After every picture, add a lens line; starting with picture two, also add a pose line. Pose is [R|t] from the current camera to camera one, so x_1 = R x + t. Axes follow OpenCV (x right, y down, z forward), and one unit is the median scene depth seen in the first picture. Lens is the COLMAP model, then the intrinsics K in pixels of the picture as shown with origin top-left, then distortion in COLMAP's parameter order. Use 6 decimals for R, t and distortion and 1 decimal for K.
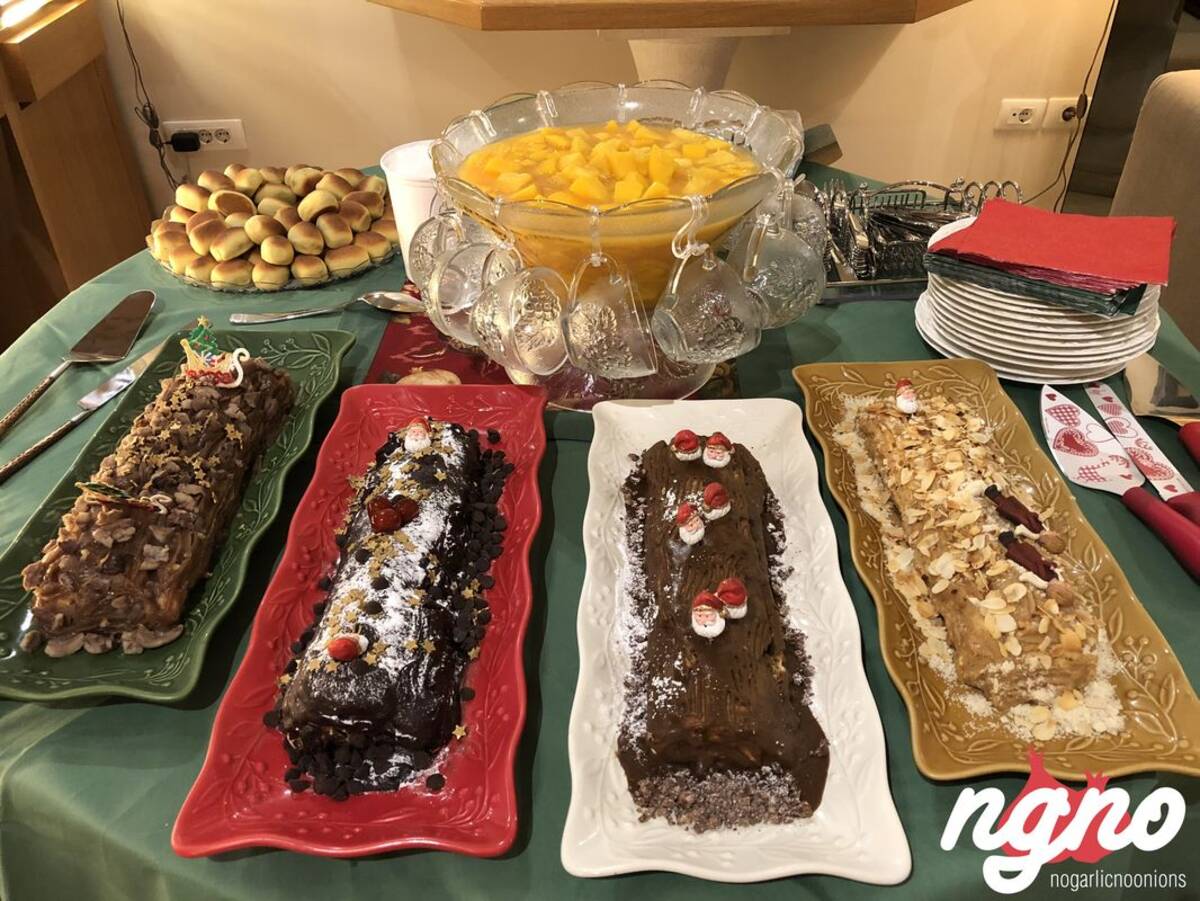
lens RADIAL K [[1008.0, 0, 619.8], [0, 1008.0, 446.1], [0, 0, 1]] dist [0.020785, -0.027946]
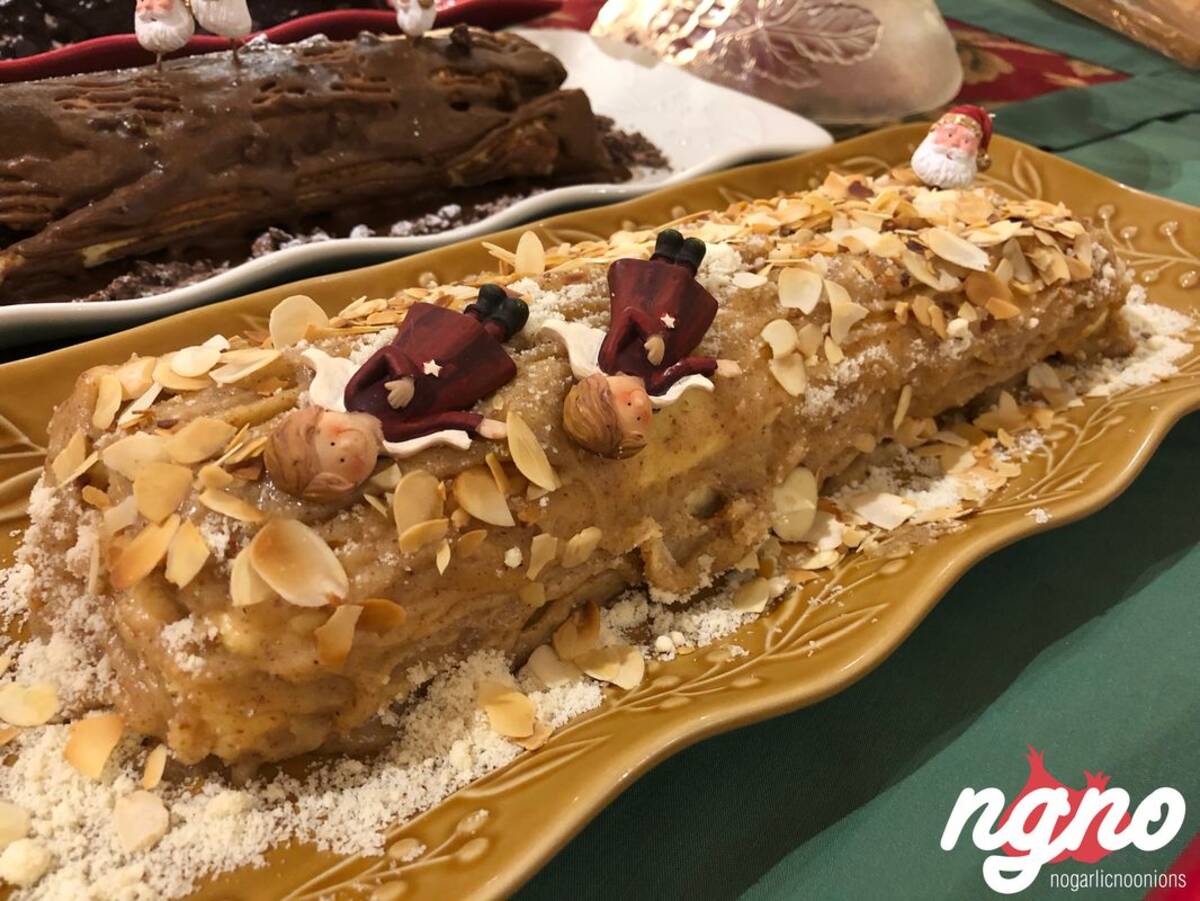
lens RADIAL K [[1008.0, 0, 602.2], [0, 1008.0, 433.8], [0, 0, 1]] dist [0.020785, -0.027946]
pose [[0.593113, 0.501350, -0.629973, 0.611262], [-0.513711, 0.838141, 0.183362, 0.049411], [0.619934, 0.214869, 0.754661, 0.793478]]
